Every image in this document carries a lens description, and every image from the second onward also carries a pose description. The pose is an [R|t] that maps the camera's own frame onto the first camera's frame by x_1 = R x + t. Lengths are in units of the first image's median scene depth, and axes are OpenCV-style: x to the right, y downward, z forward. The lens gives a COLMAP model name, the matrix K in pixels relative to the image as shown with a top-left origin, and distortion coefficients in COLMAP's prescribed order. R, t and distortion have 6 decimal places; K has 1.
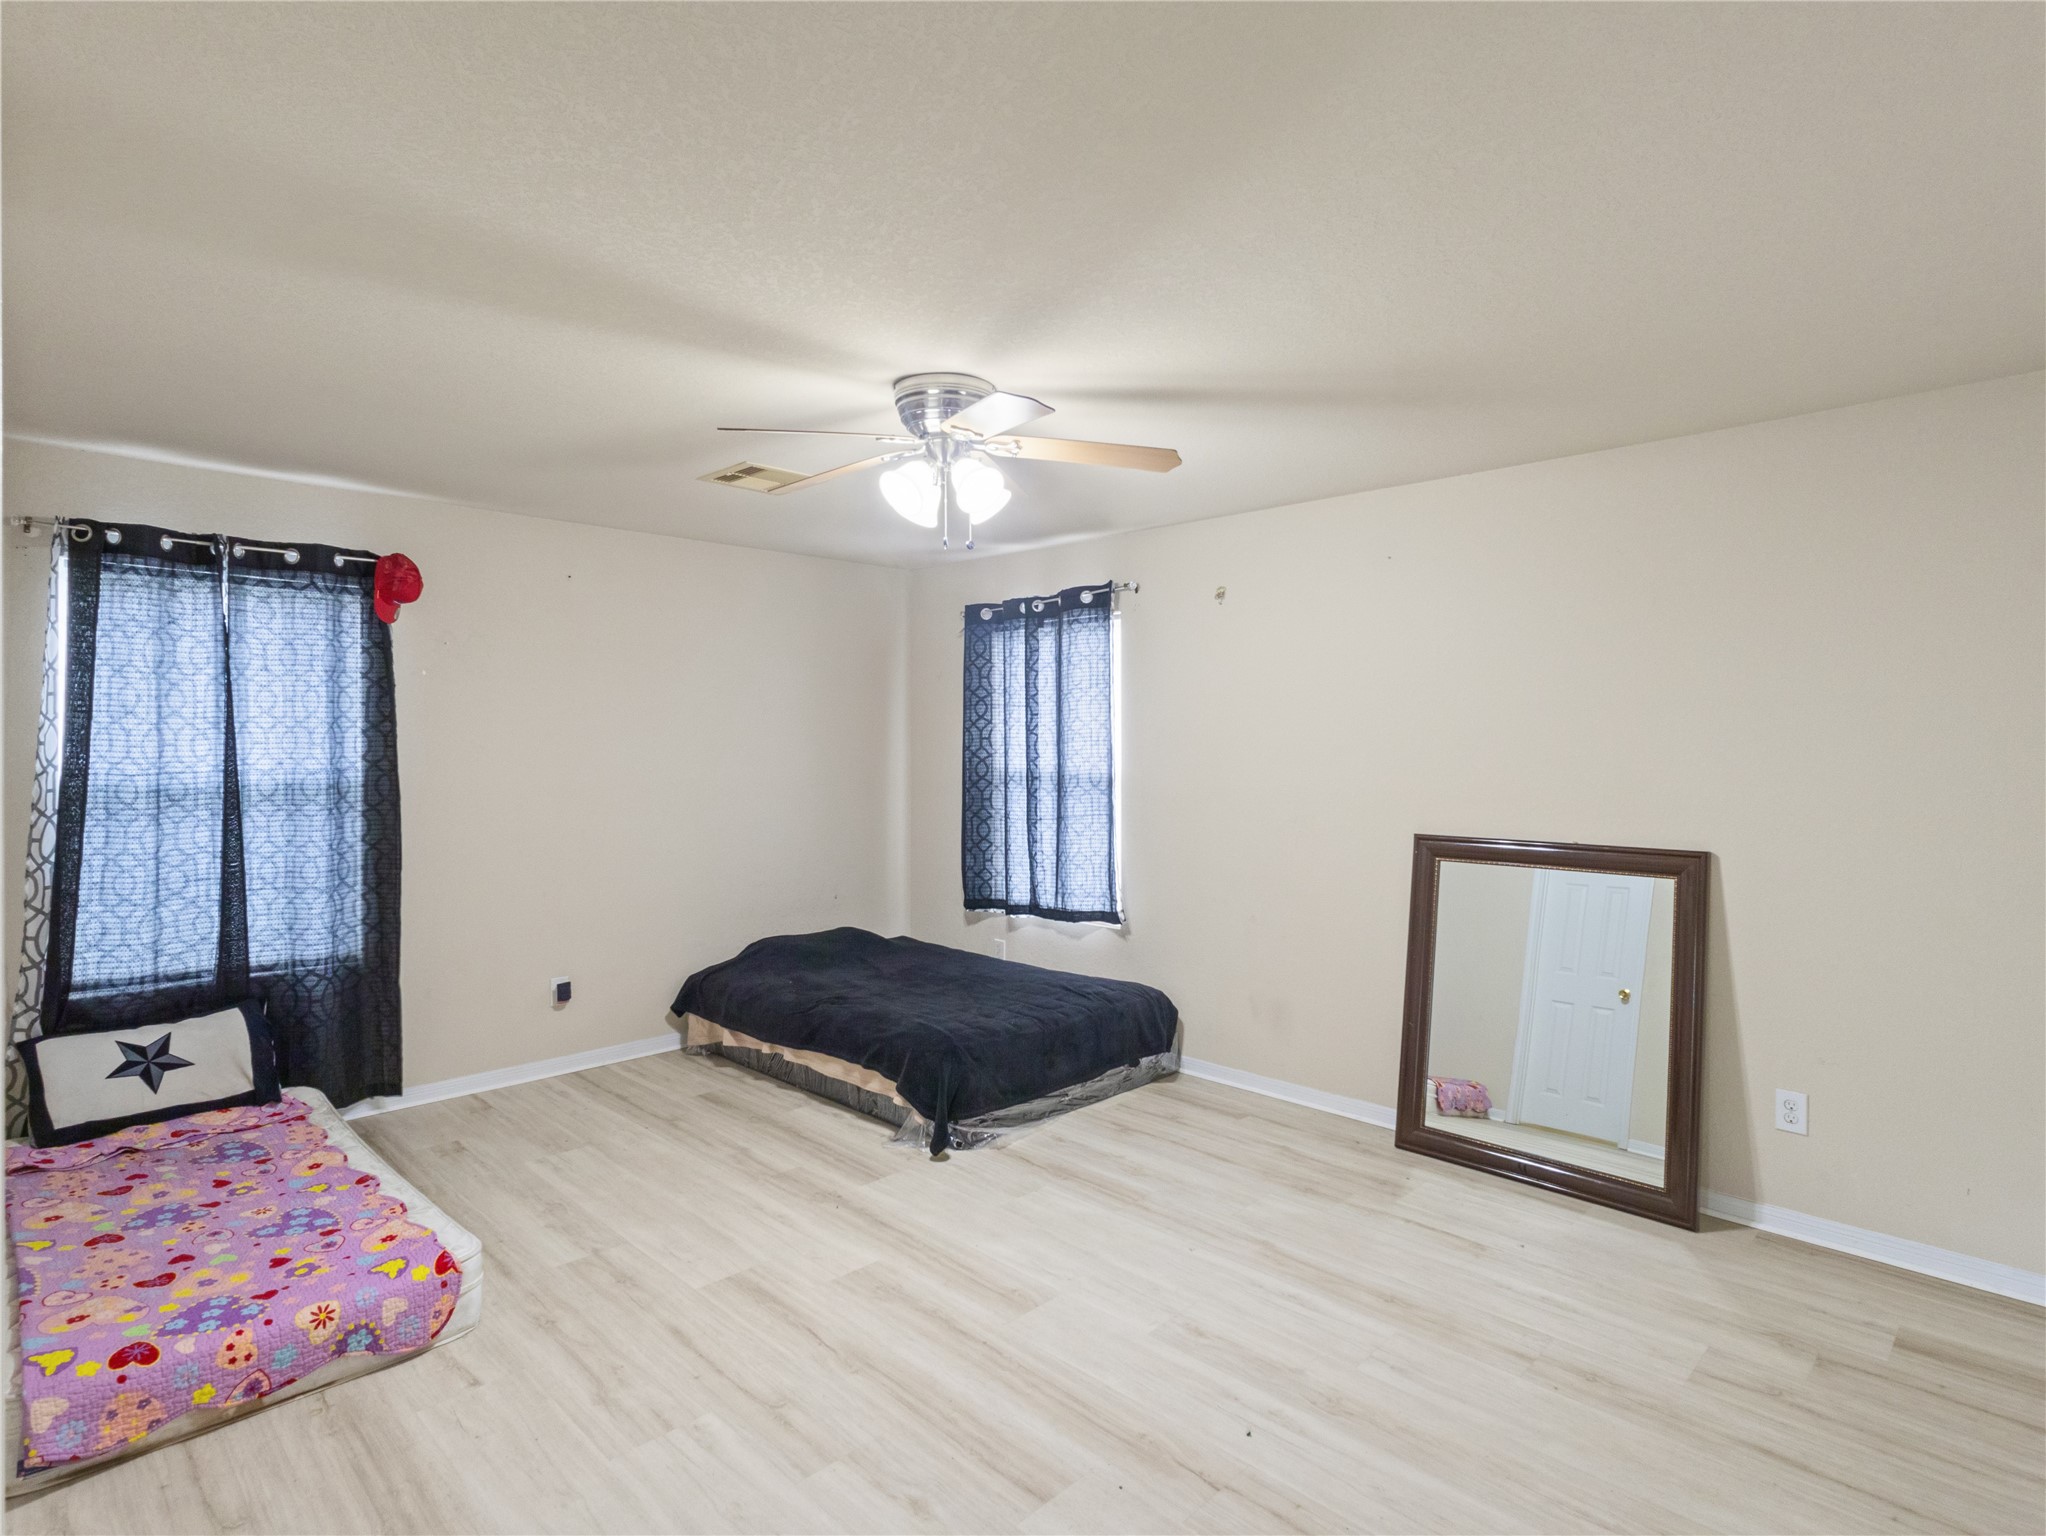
lens RADIAL K [[1079.2, 0, 1024.4], [0, 1079.2, 759.3], [0, 0, 1]] dist [0.013231, 0.000990]
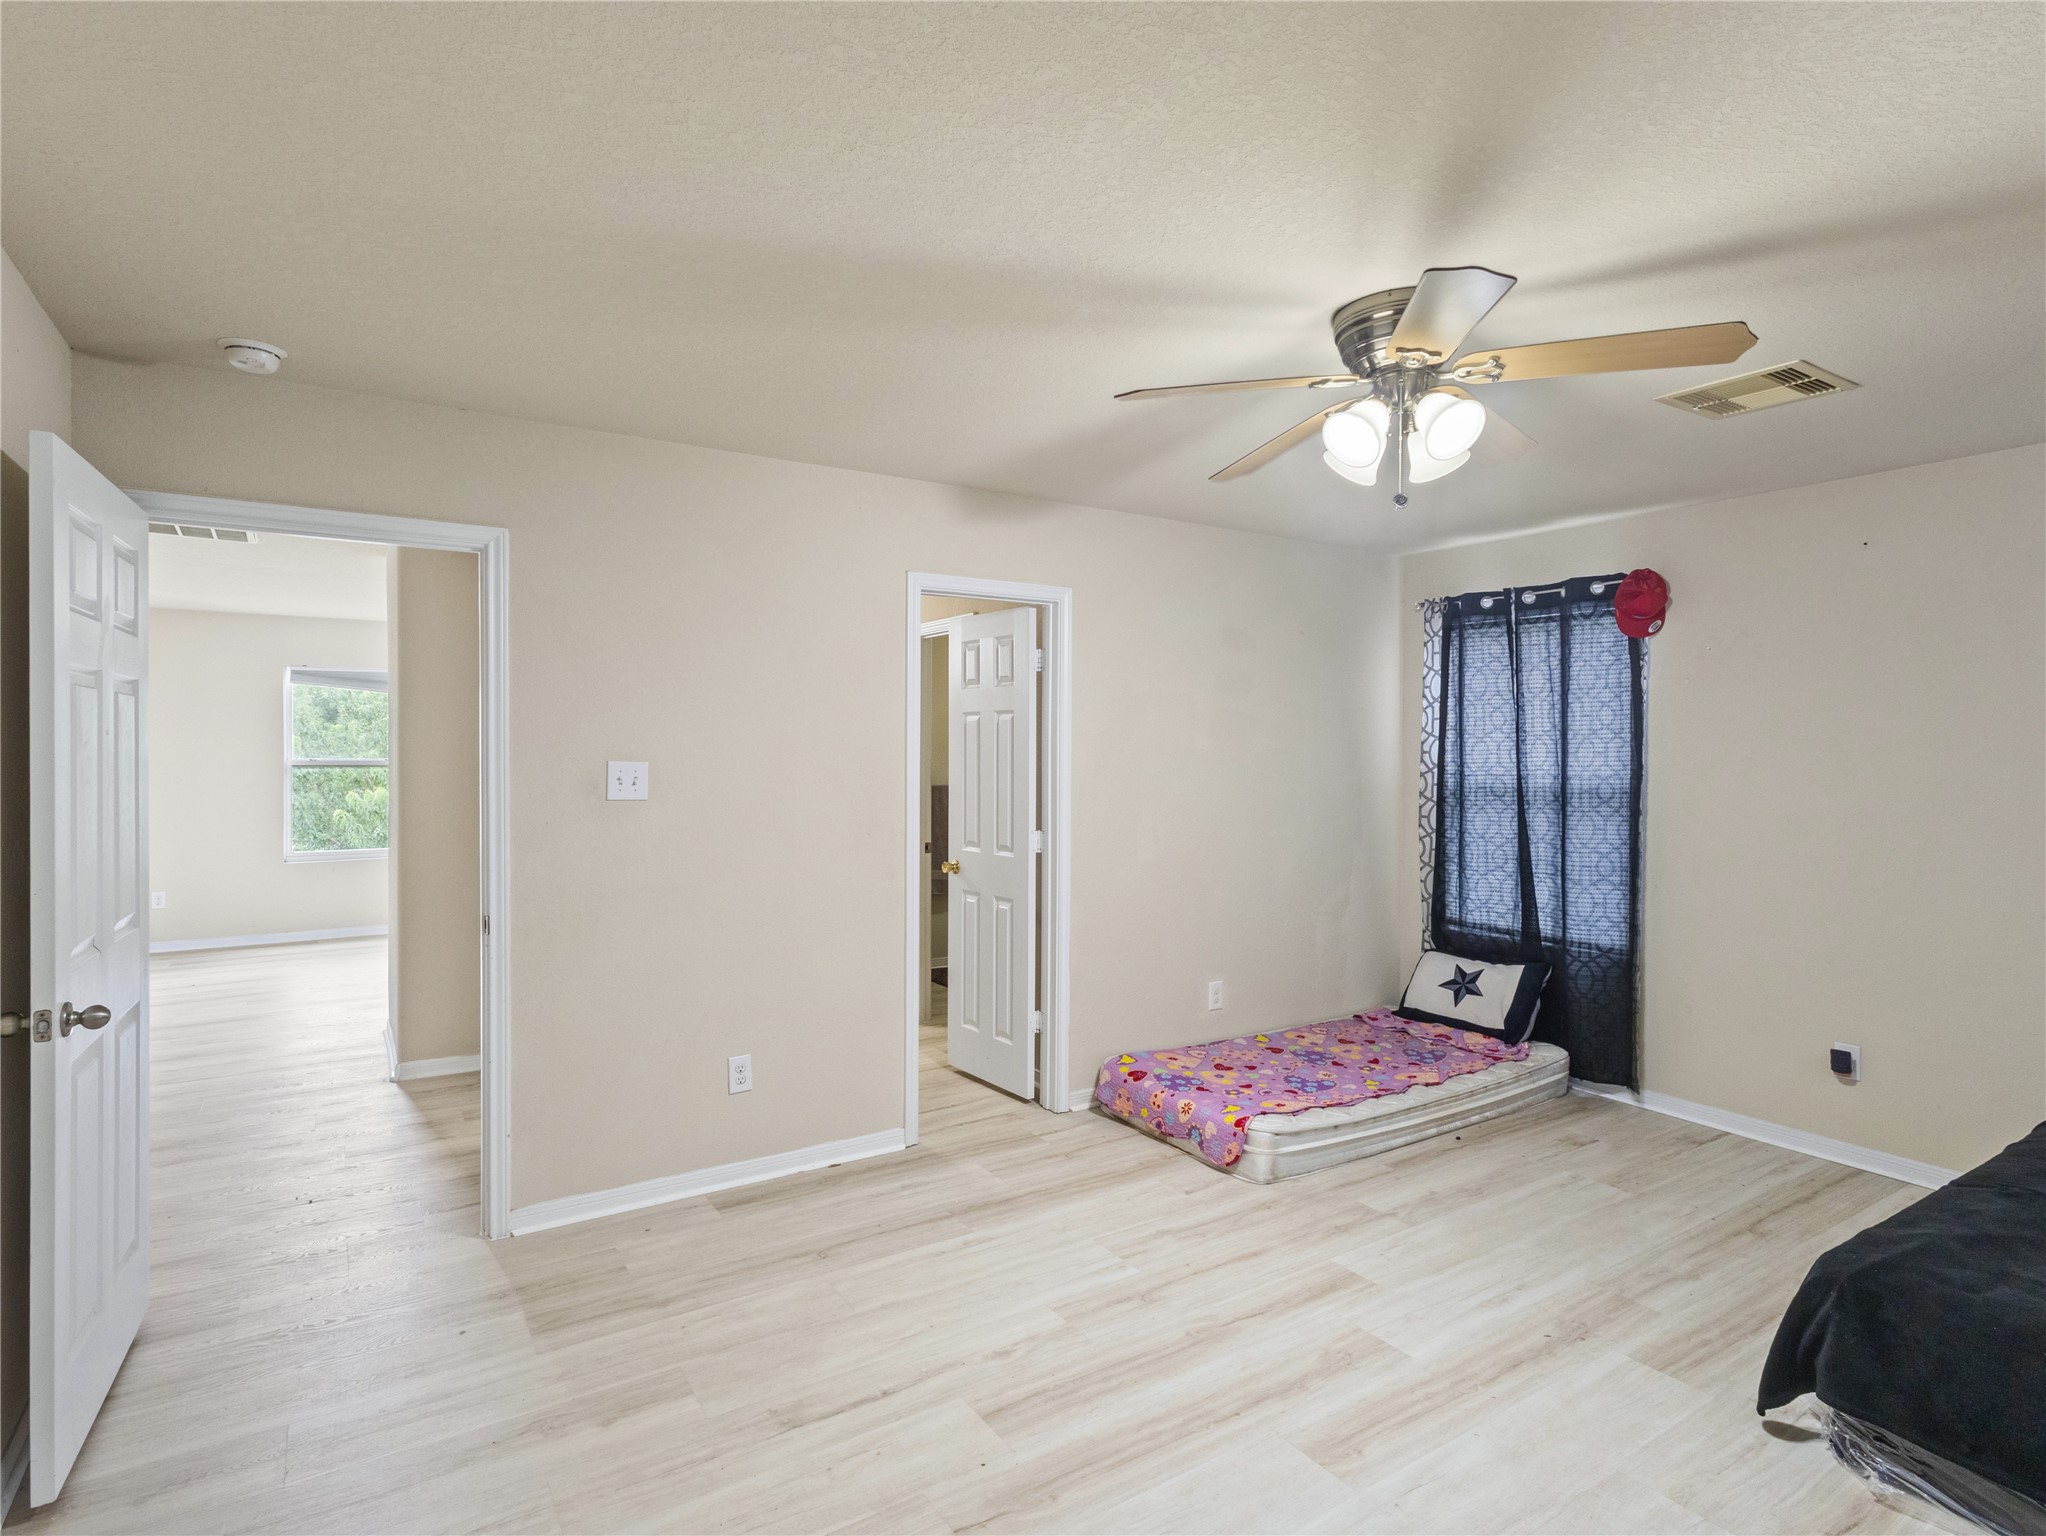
lens RADIAL K [[1079.2, 0, 1013.0], [0, 1079.2, 770.5], [0, 0, 1]] dist [0.013231, 0.000990]
pose [[-0.223216, 0.014772, -0.974657, 0.753284], [-0.020097, 0.999603, 0.019753, -0.008587], [0.974562, 0.023997, -0.222831, 0.865778]]
